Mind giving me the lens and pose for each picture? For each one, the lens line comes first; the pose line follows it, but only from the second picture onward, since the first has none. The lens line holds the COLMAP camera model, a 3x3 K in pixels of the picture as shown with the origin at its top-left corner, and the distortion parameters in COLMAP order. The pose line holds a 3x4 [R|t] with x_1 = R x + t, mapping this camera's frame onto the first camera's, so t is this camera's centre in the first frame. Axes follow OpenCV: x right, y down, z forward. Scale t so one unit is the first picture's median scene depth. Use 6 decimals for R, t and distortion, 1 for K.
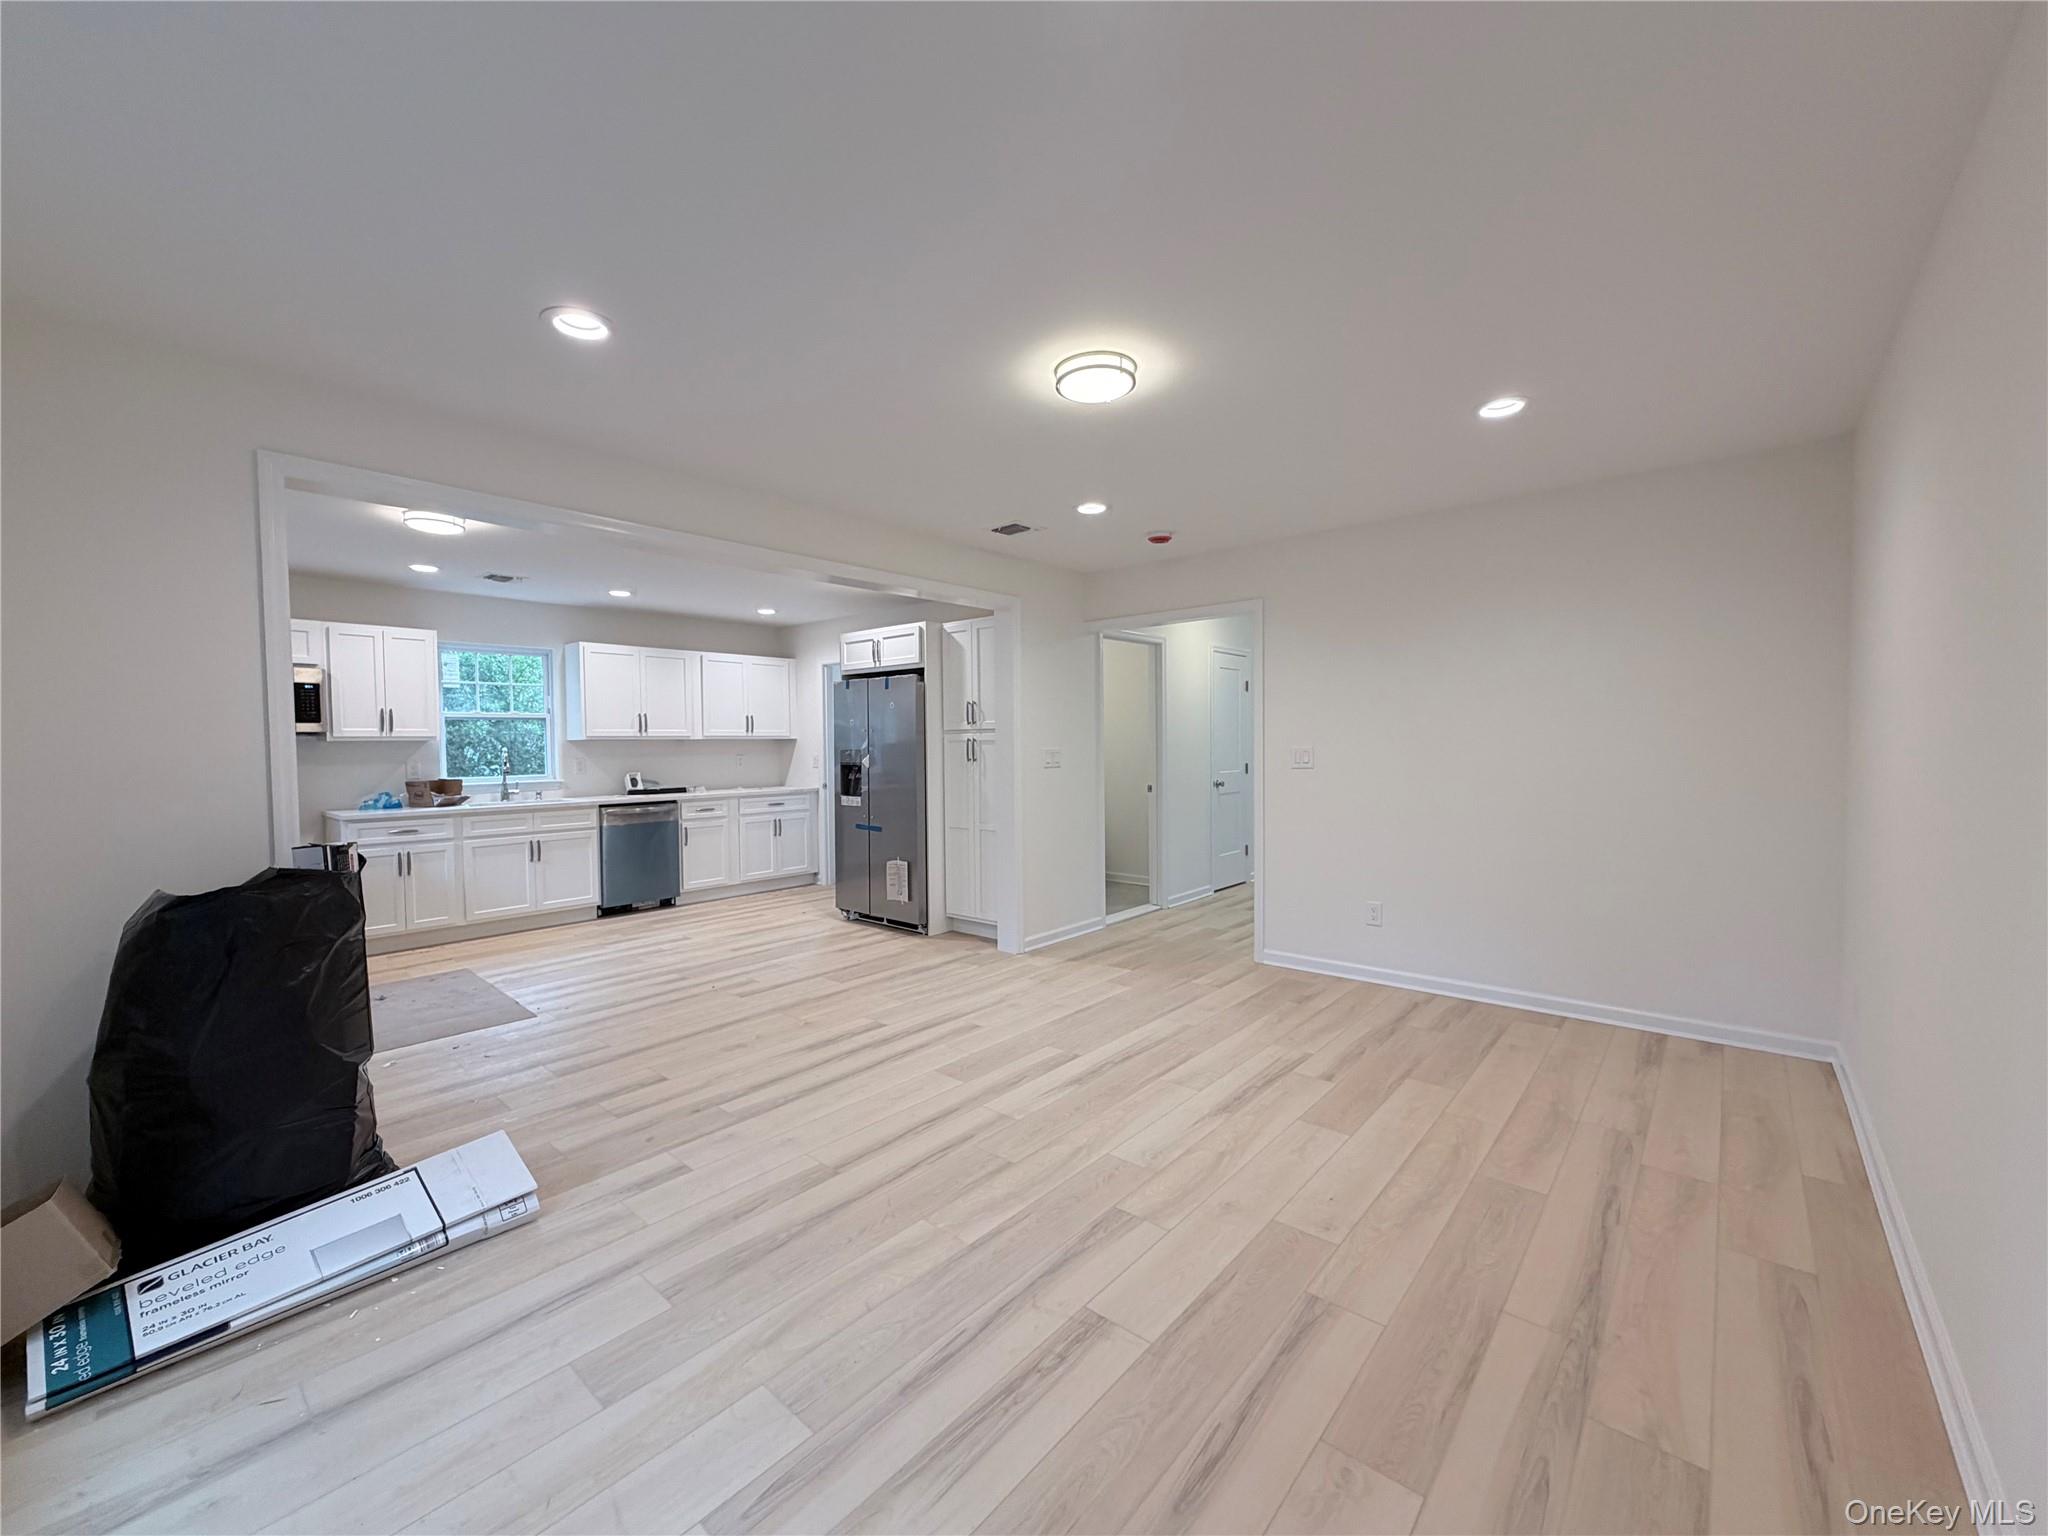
lens RADIAL K [[815.3, 0, 1015.9], [0, 815.3, 769.5], [0, 0, 1]] dist [-0.000722, -0.000226]
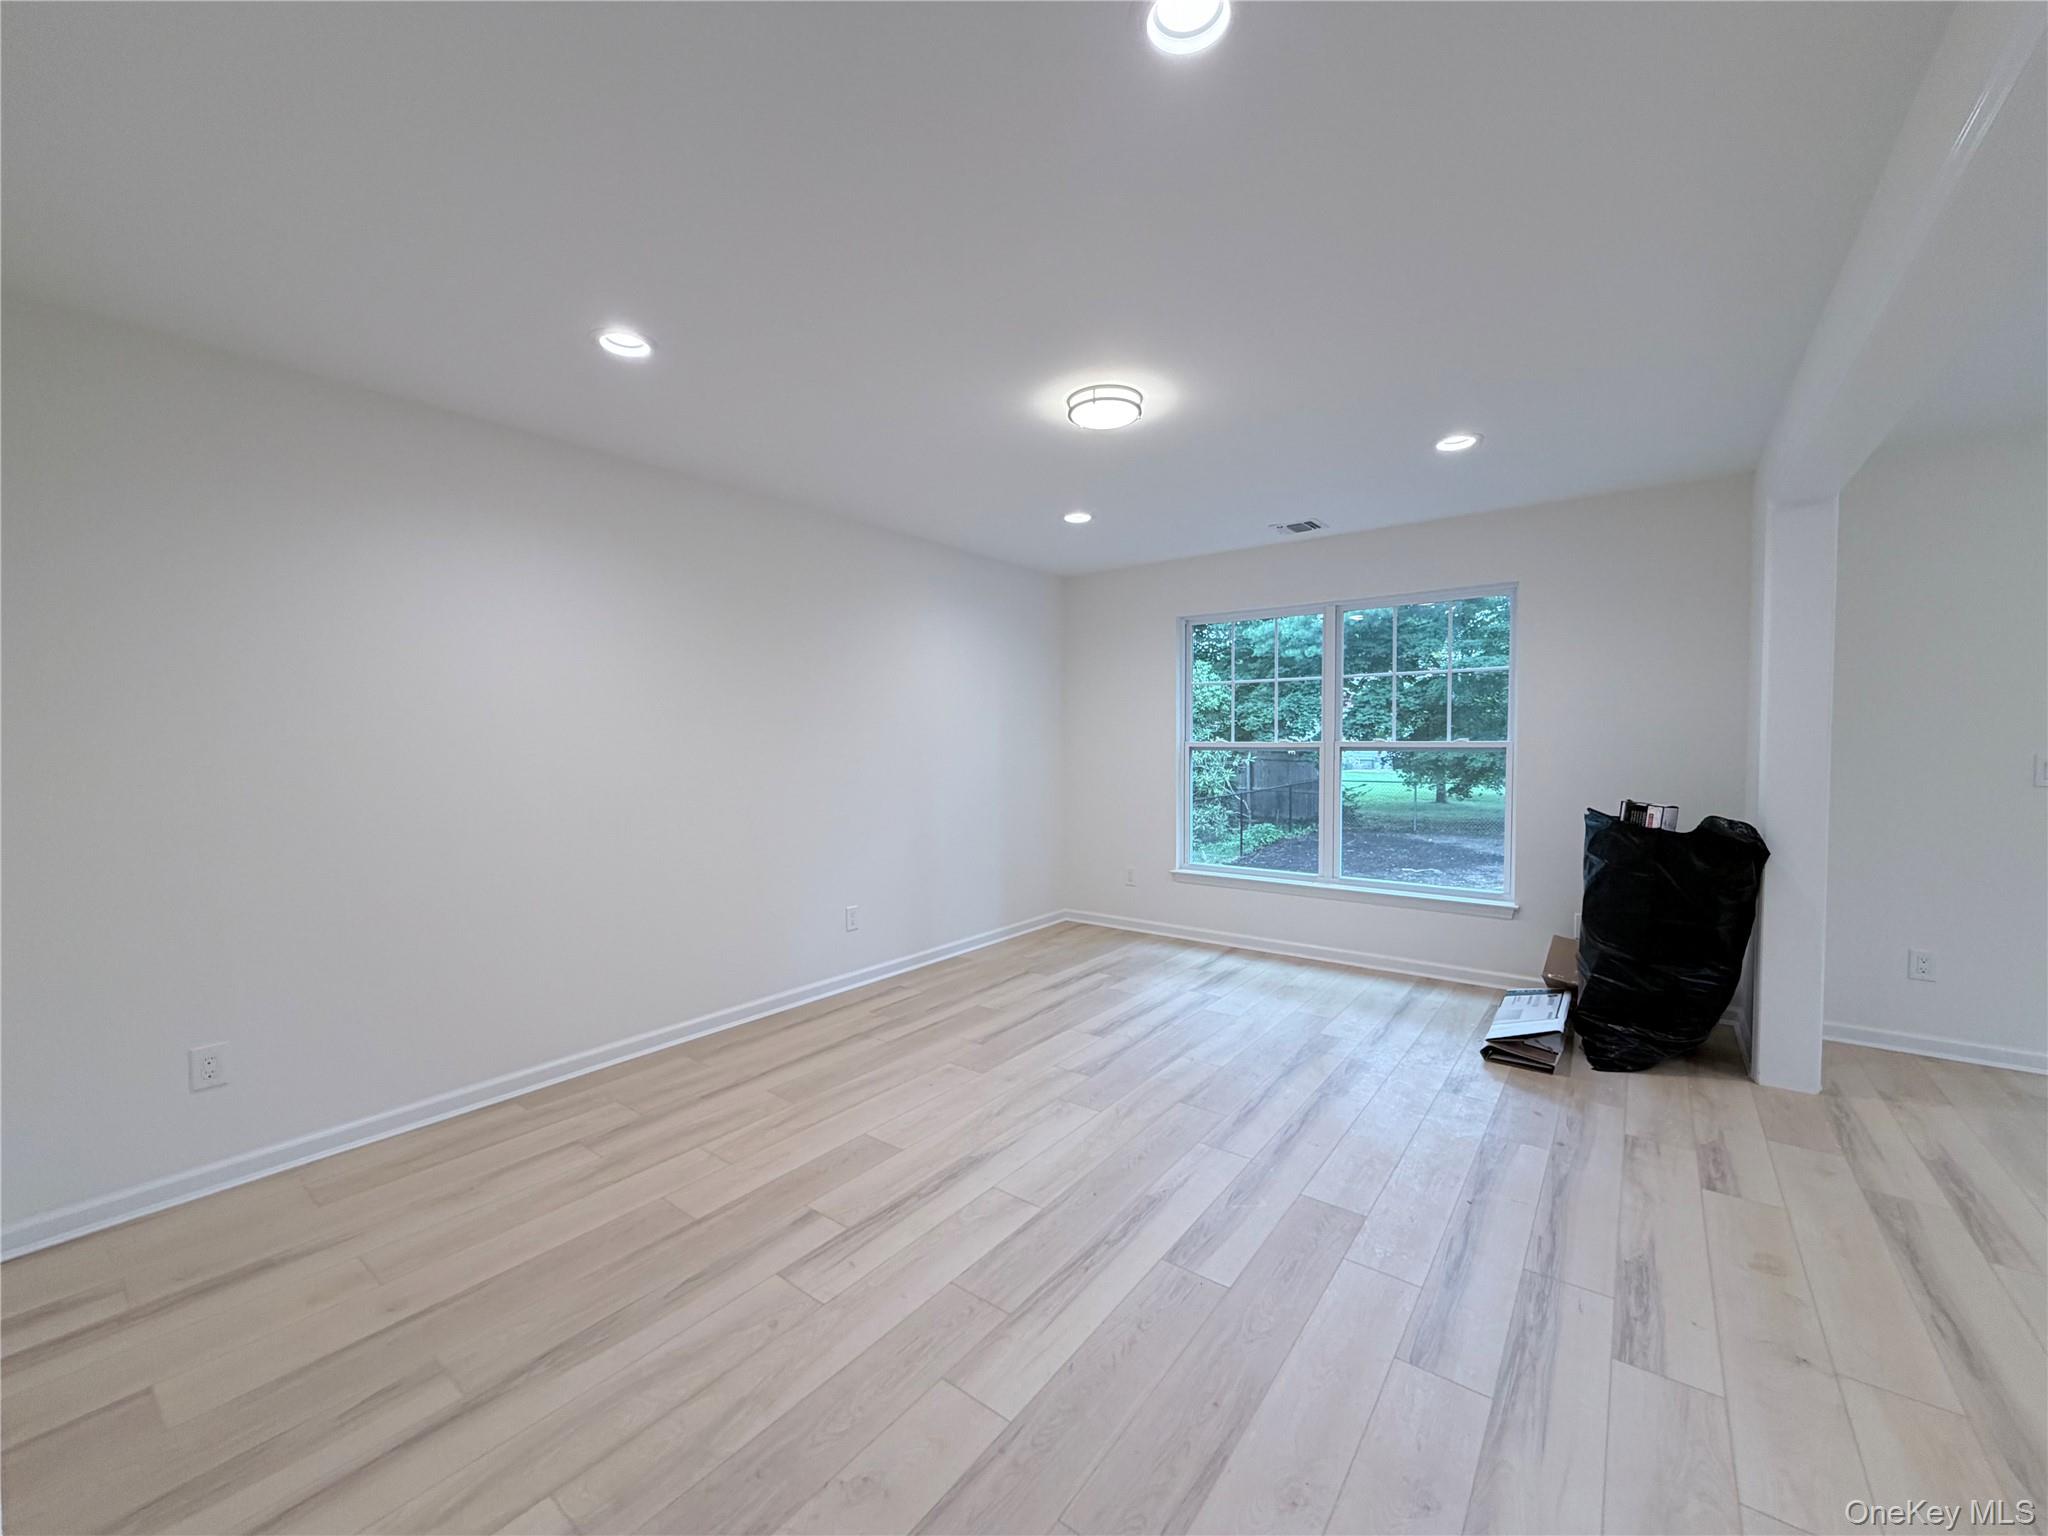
lens RADIAL K [[815.3, 0, 1015.9], [0, 815.3, 769.5], [0, 0, 1]] dist [-0.000722, -0.000226]
pose [[-0.997829, 0.020359, -0.062628, 0.137410], [0.015863, 0.997317, 0.071468, -0.035426], [0.063915, 0.070320, -0.995475, 0.981280]]
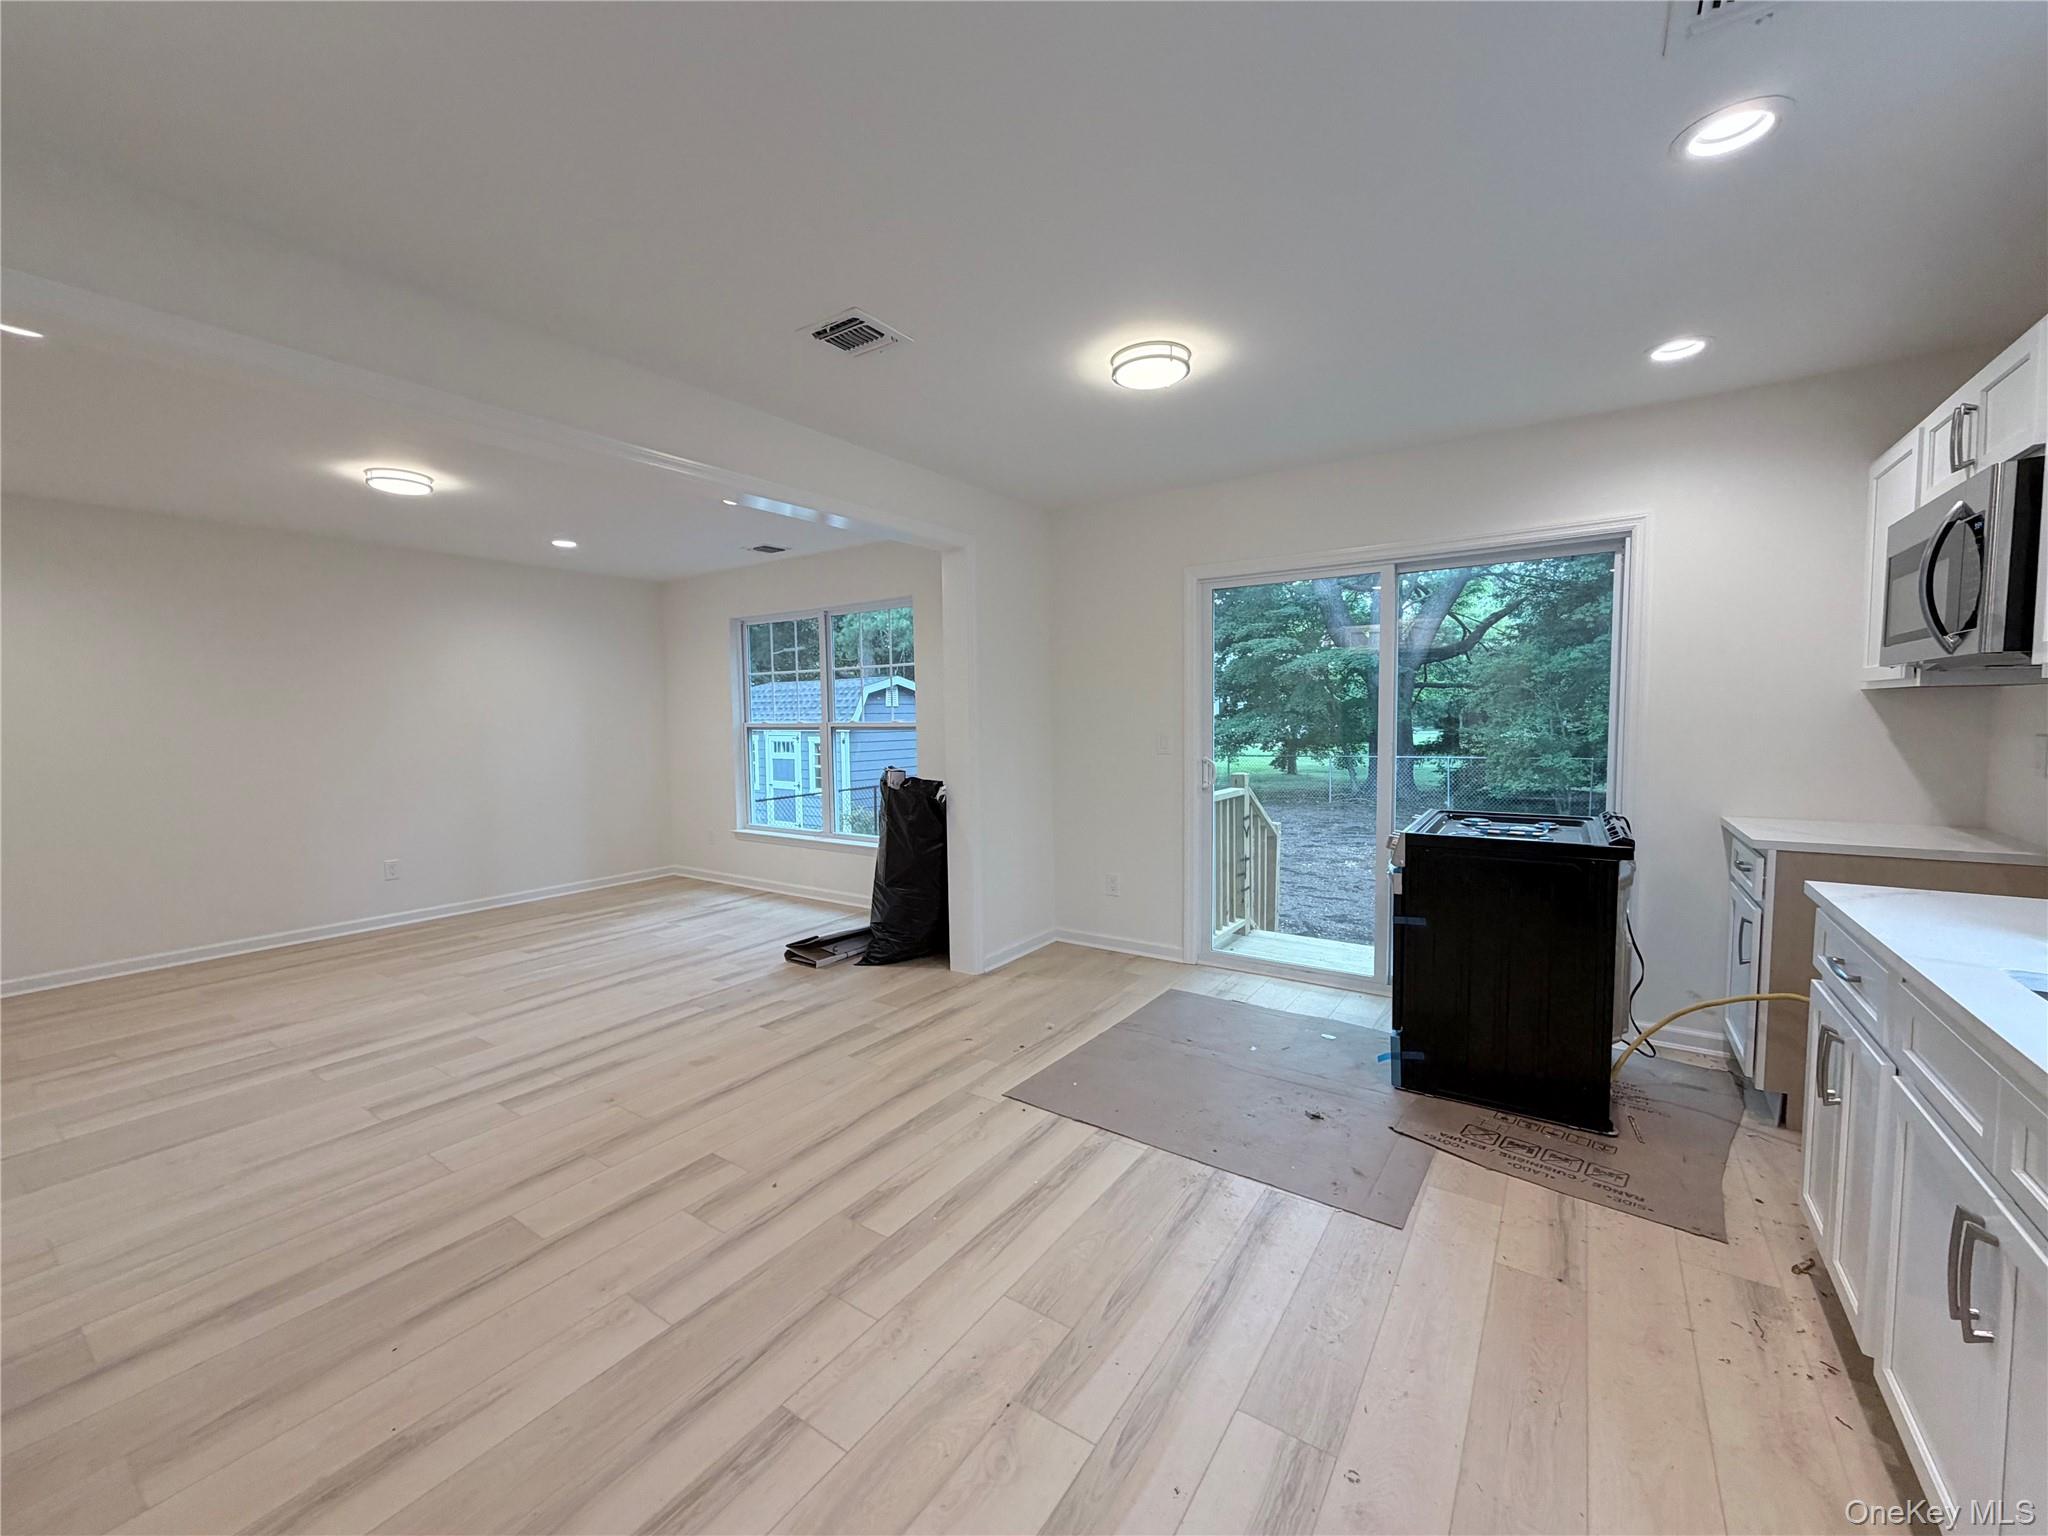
lens RADIAL K [[815.3, 0, 1015.9], [0, 815.3, 769.5], [0, 0, 1]] dist [-0.000722, -0.000226]
pose [[-0.993173, 0.032738, -0.111960, -0.386755], [0.021424, 0.994676, 0.100803, -0.038513], [0.114664, 0.097717, -0.988587, 1.228713]]
